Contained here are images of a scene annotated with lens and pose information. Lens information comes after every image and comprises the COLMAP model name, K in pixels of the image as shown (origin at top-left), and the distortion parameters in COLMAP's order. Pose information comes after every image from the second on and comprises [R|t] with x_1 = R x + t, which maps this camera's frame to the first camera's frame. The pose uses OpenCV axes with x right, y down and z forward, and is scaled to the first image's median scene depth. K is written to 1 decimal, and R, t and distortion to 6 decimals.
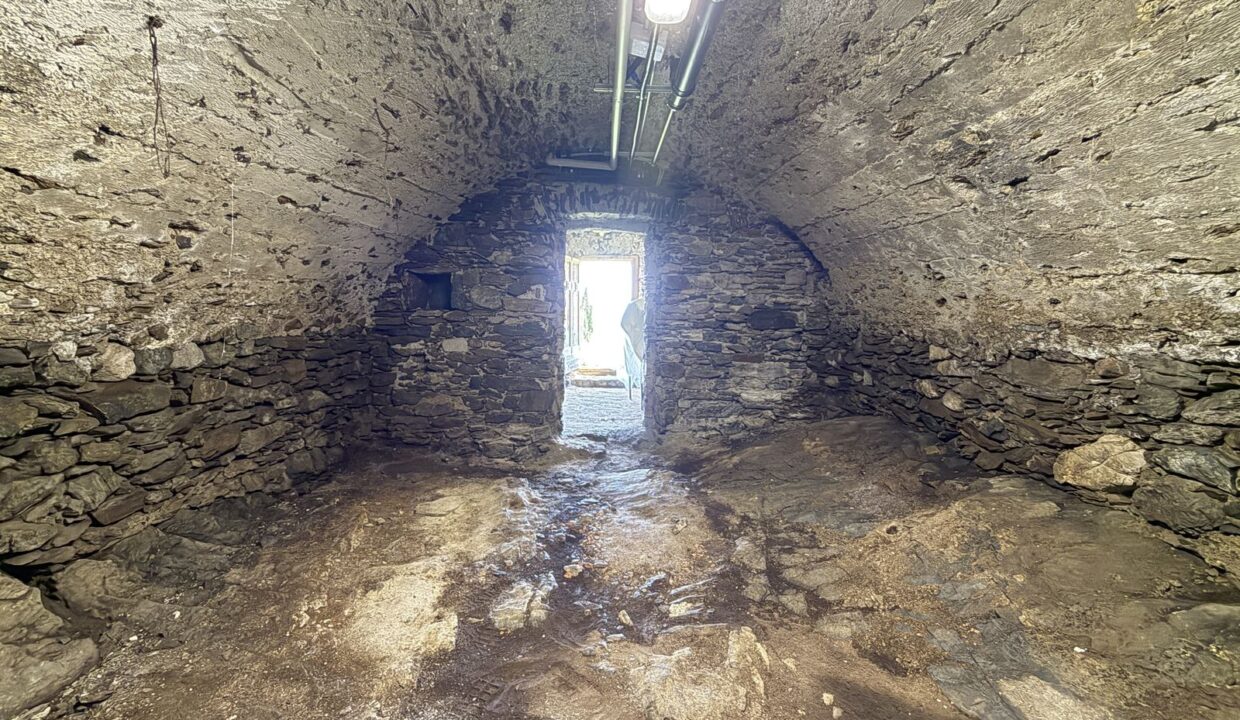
lens RADIAL K [[493.7, 0, 617.7], [0, 493.7, 361.9], [0, 0, 1]] dist [-0.000154, -0.000211]
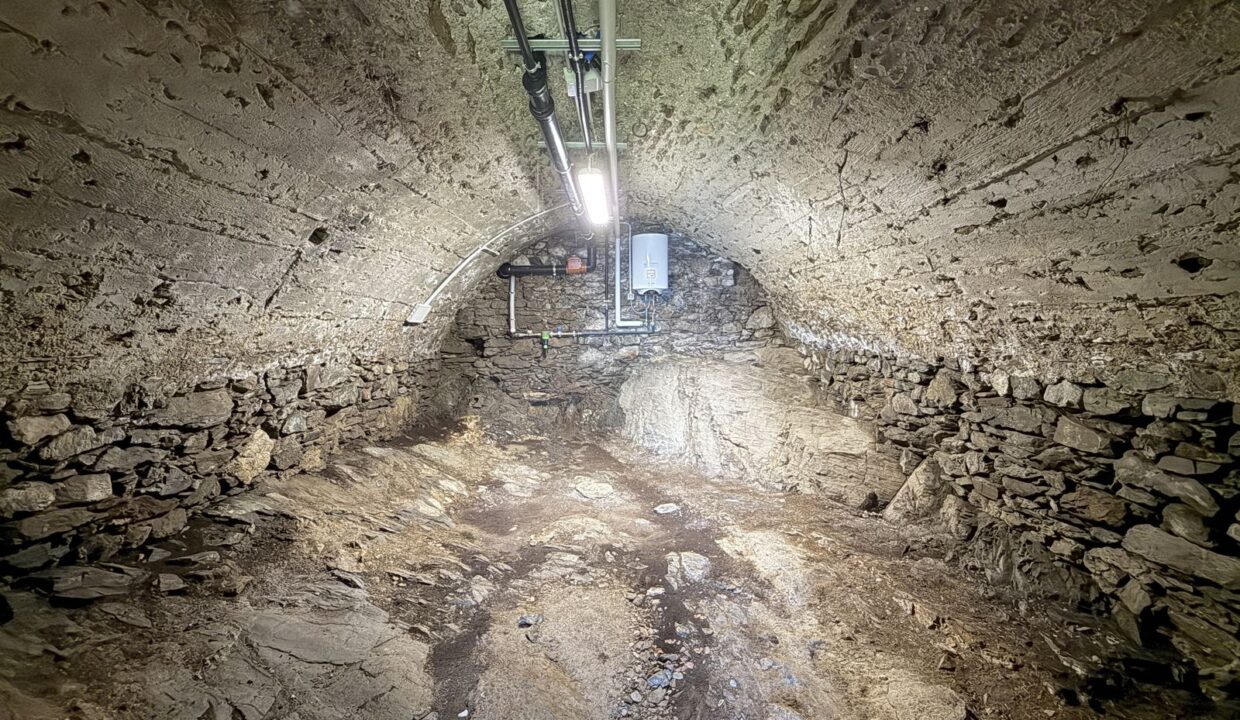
lens RADIAL K [[493.7, 0, 617.7], [0, 493.7, 361.9], [0, 0, 1]] dist [-0.000154, -0.000211]
pose [[-0.999595, -0.003305, 0.028262, -0.042911], [0.002001, 0.982607, 0.185687, -0.283405], [-0.028384, 0.185669, -0.982202, 2.206198]]
